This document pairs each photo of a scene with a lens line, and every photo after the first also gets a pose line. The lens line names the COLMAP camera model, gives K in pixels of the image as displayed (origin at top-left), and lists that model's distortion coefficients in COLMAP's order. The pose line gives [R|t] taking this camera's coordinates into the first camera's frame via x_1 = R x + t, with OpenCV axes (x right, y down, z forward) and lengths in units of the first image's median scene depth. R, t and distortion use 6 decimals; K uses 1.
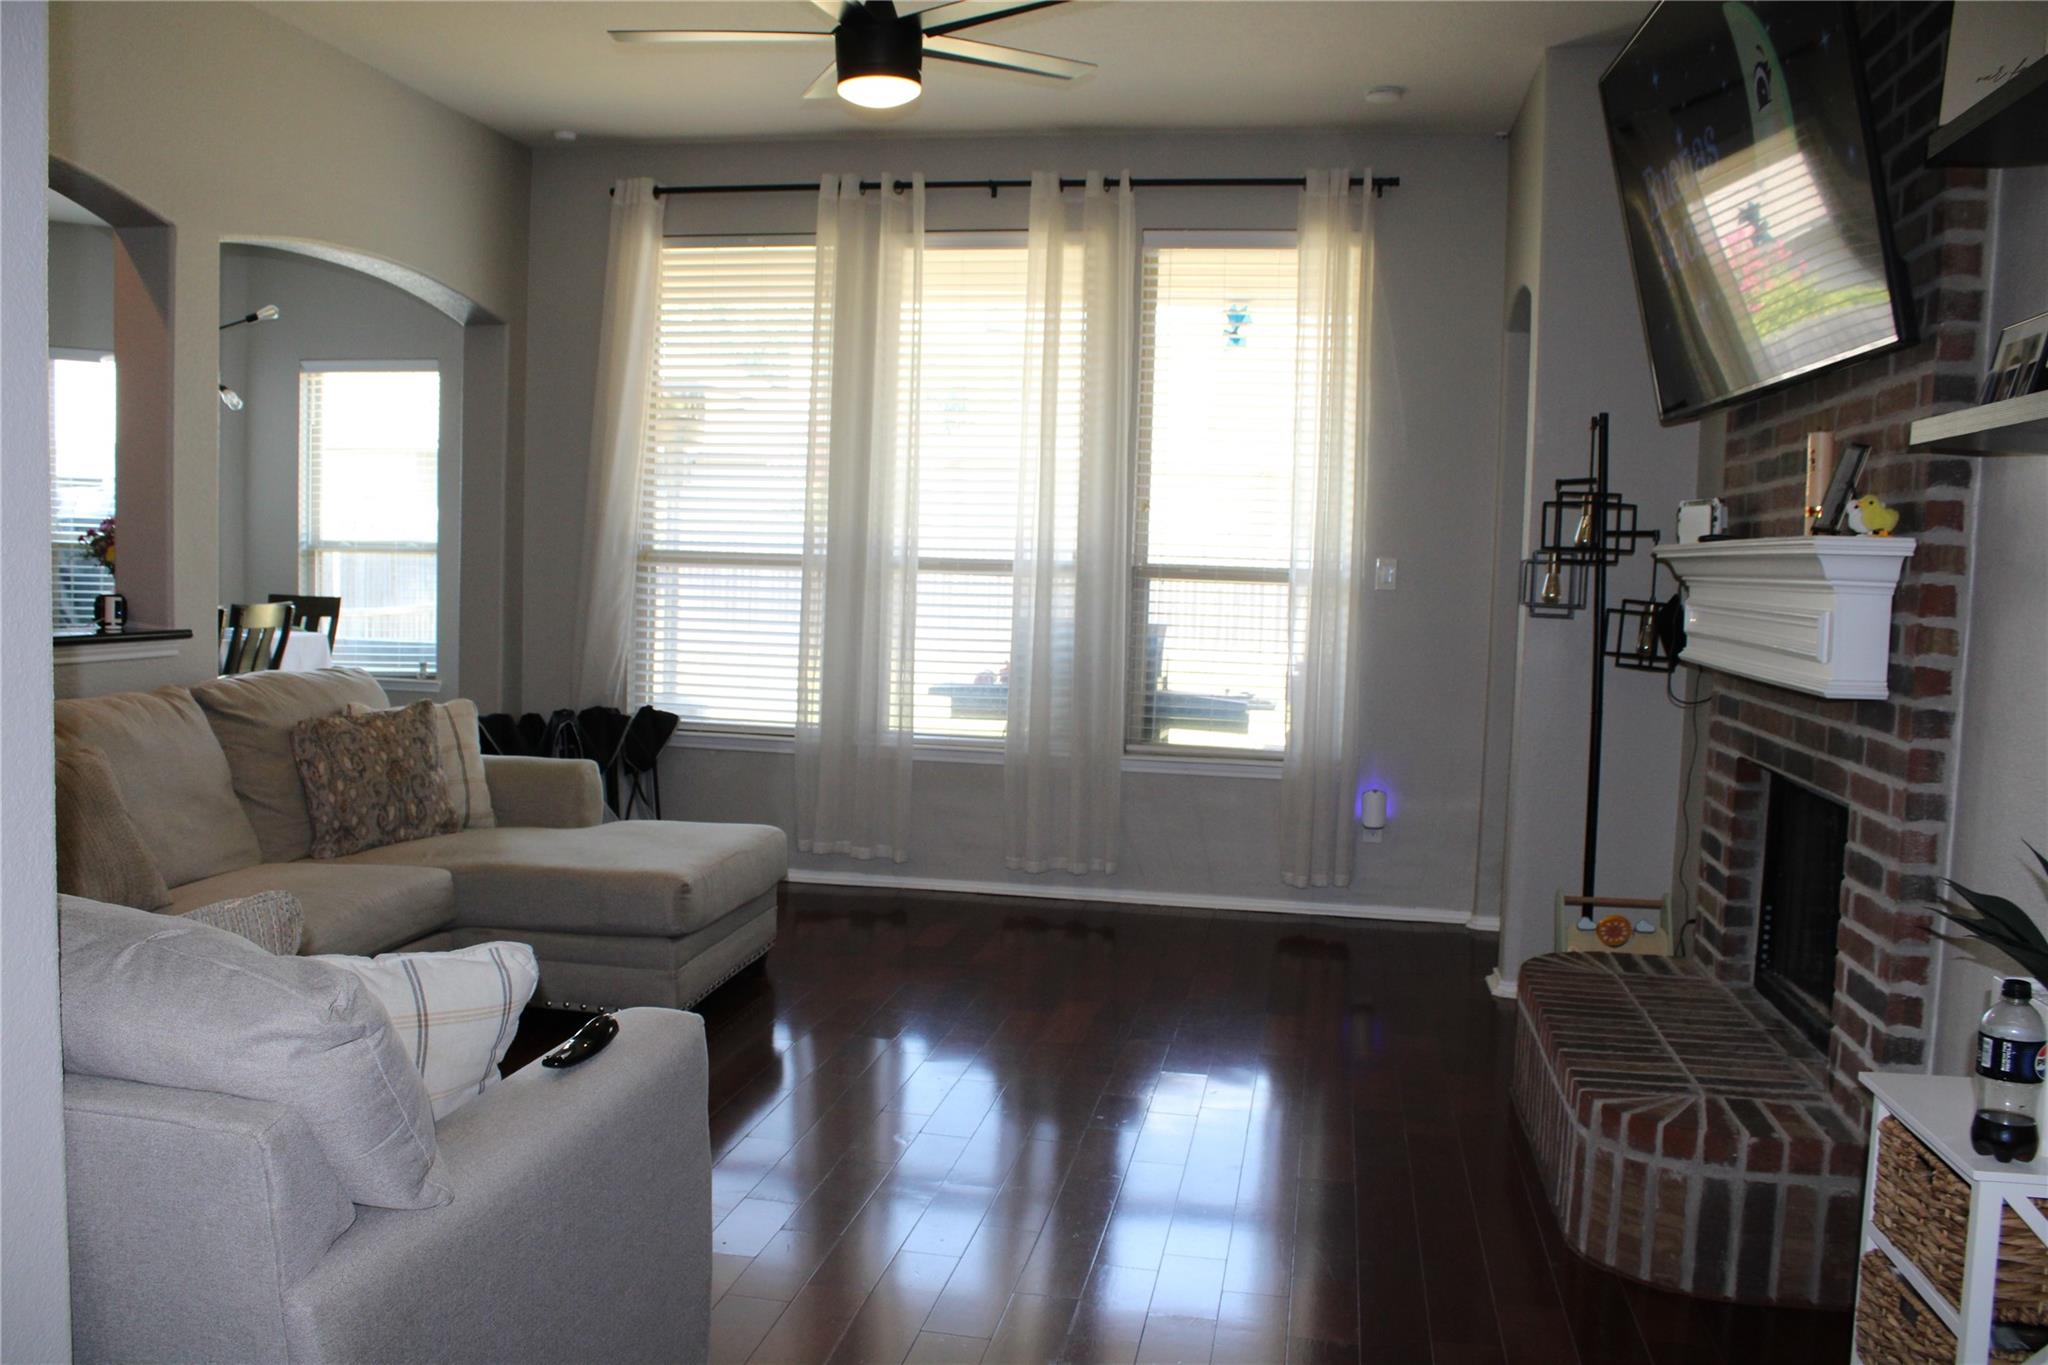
lens RADIAL K [[1735.2, 0, 1027.1], [0, 1735.2, 700.7], [0, 0, 1]] dist [-0.164957, 0.157769]
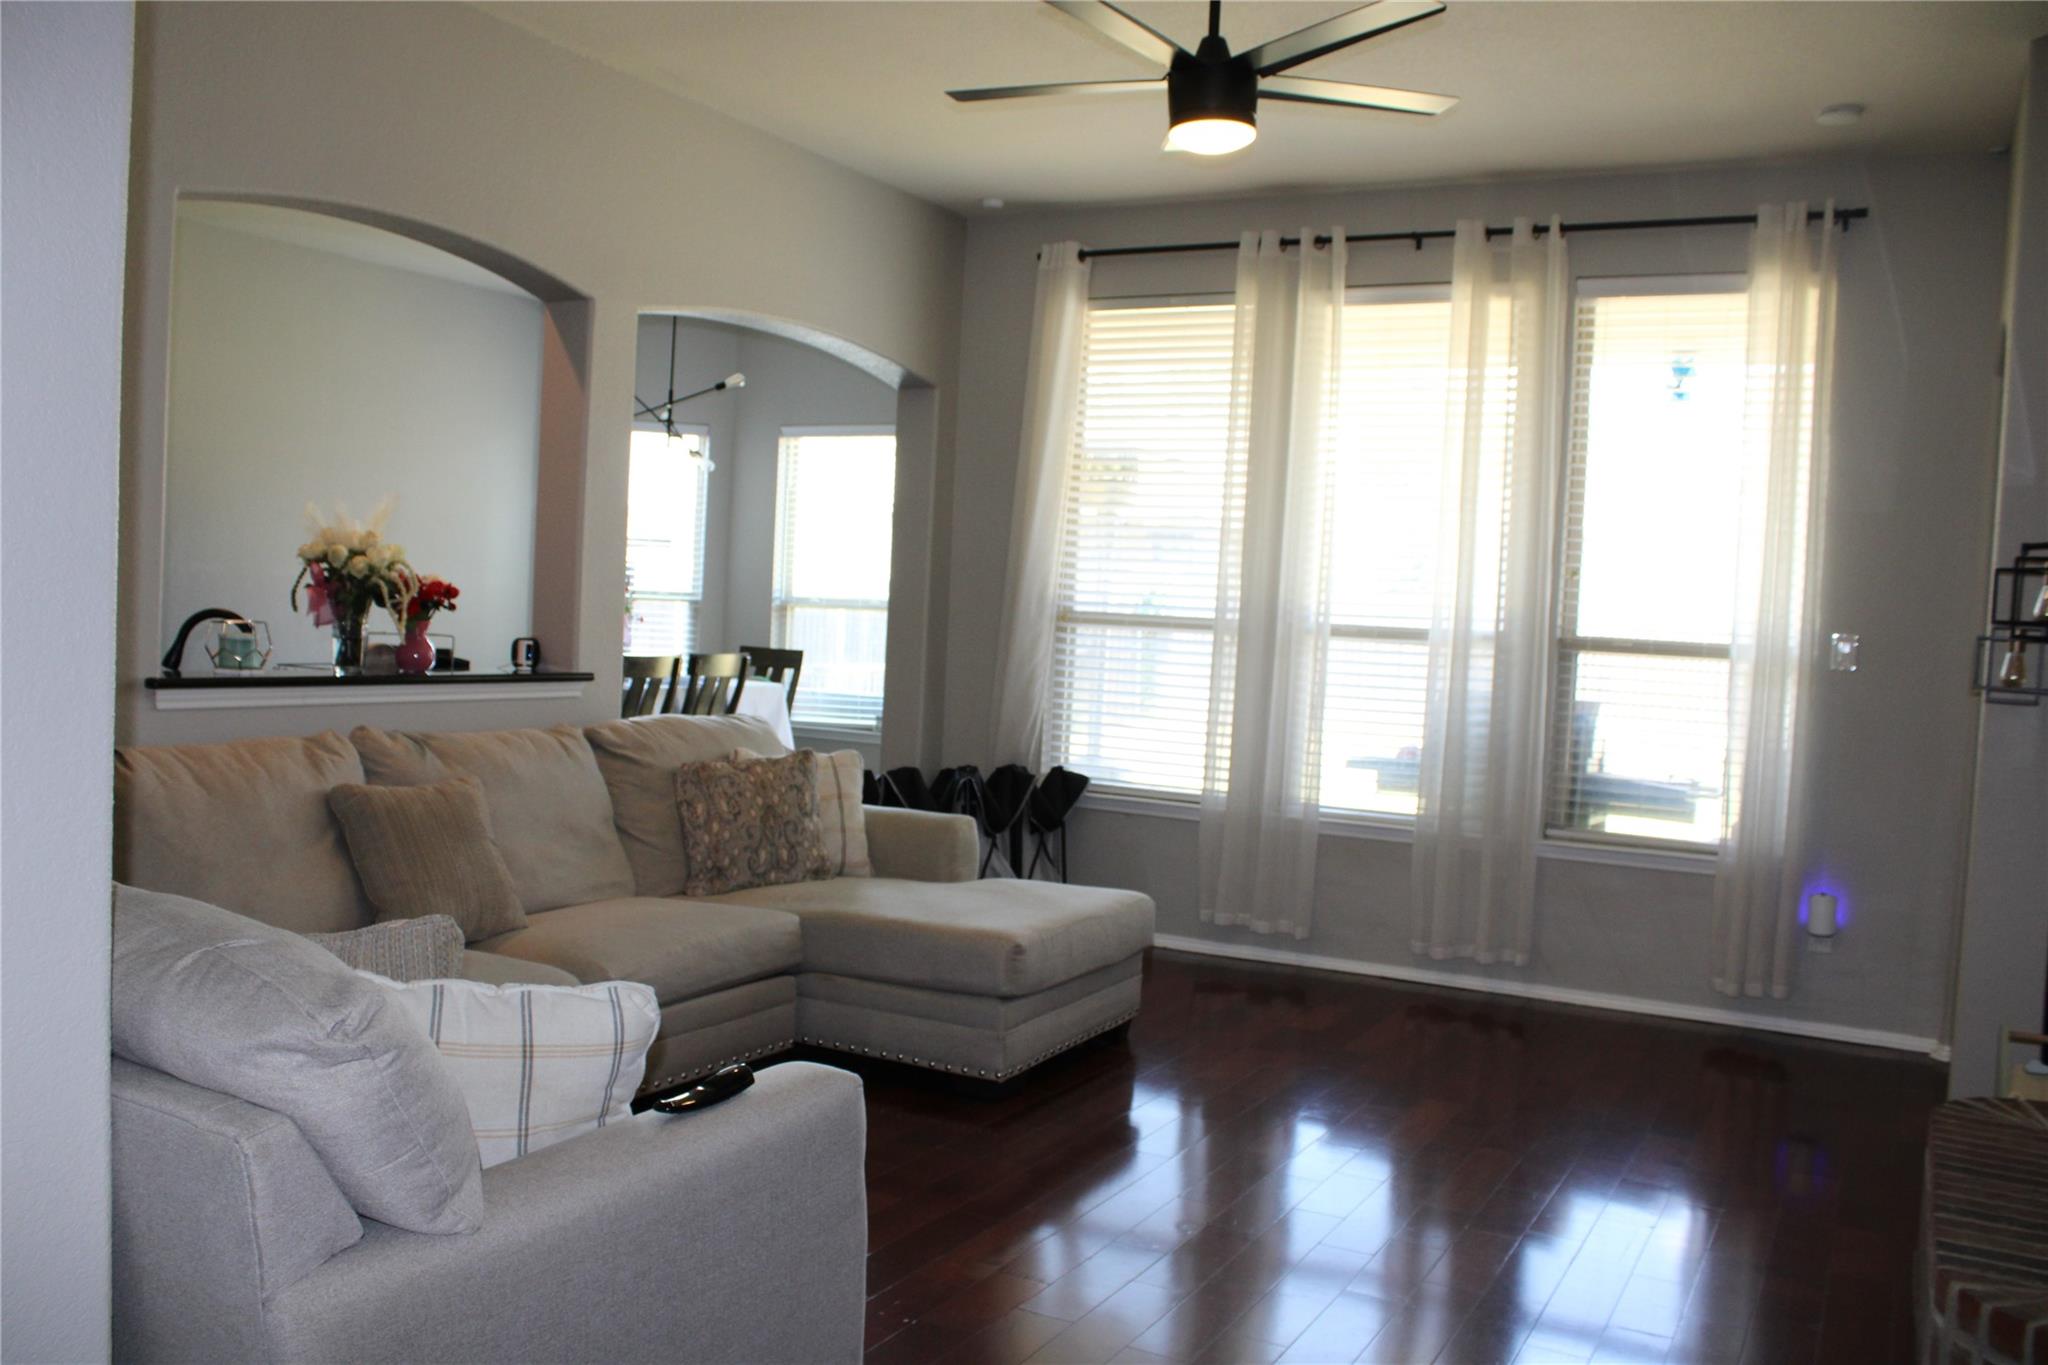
lens RADIAL K [[1735.2, 0, 1019.9], [0, 1735.2, 696.6], [0, 0, 1]] dist [-0.164957, 0.157769]
pose [[0.947554, 0.030755, -0.318112, 0.081325], [-0.044425, 0.998371, -0.035806, -0.000158], [0.316493, 0.048060, 0.947377, 0.038769]]
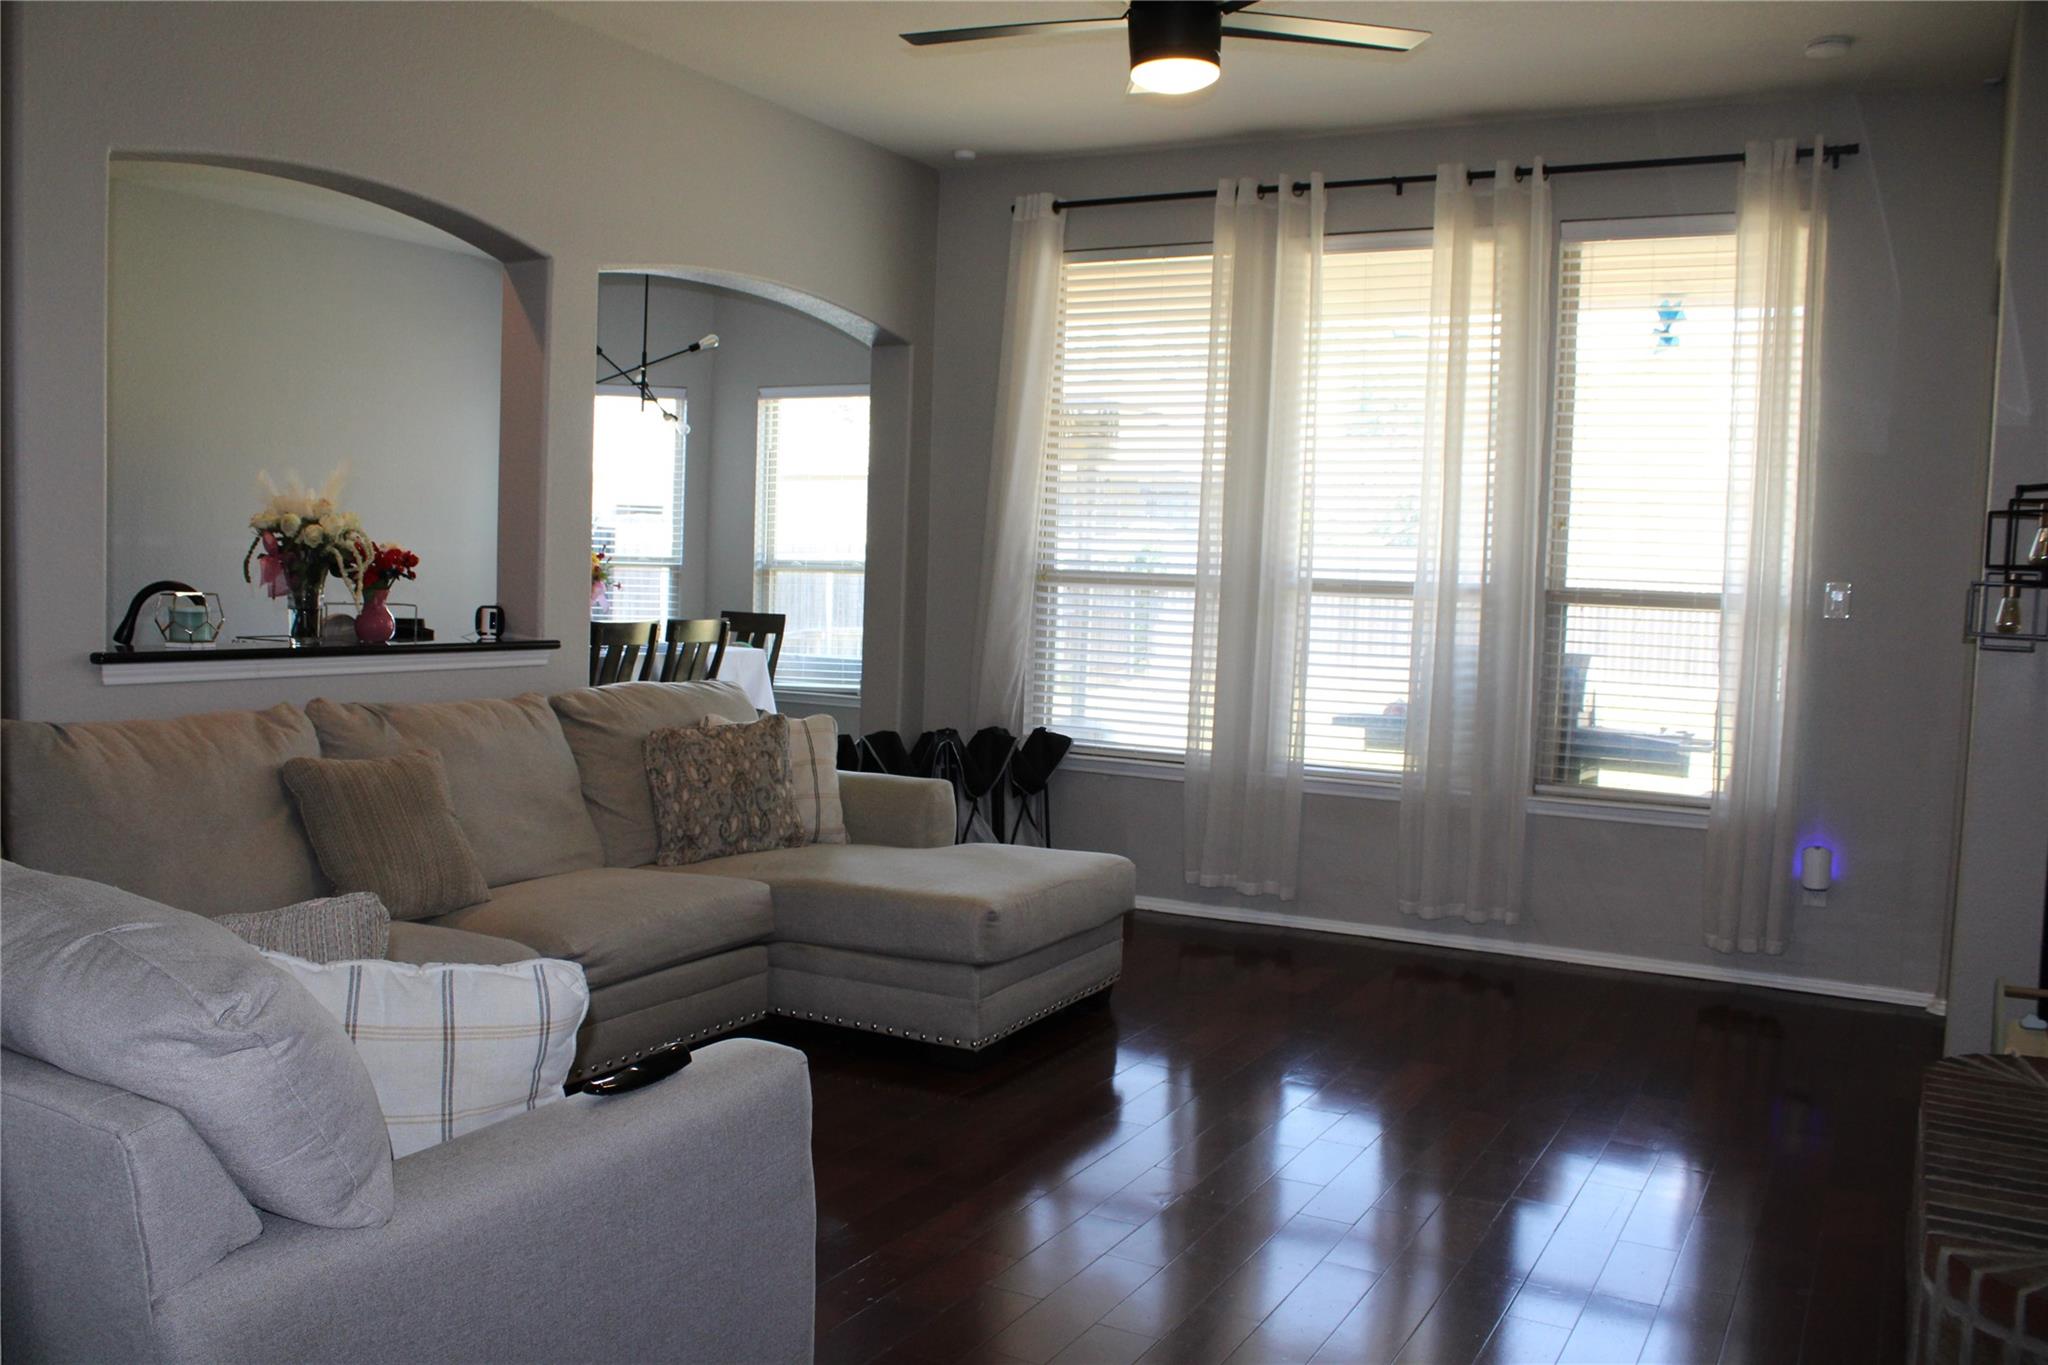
lens RADIAL K [[1735.2, 0, 1020.7], [0, 1735.2, 700.6], [0, 0, 1]] dist [-0.164957, 0.157769]
pose [[0.947648, 0.023995, -0.318413, 0.088477], [-0.029260, 0.999503, -0.011764, -0.000441], [0.317973, 0.020465, 0.947879, 0.058865]]
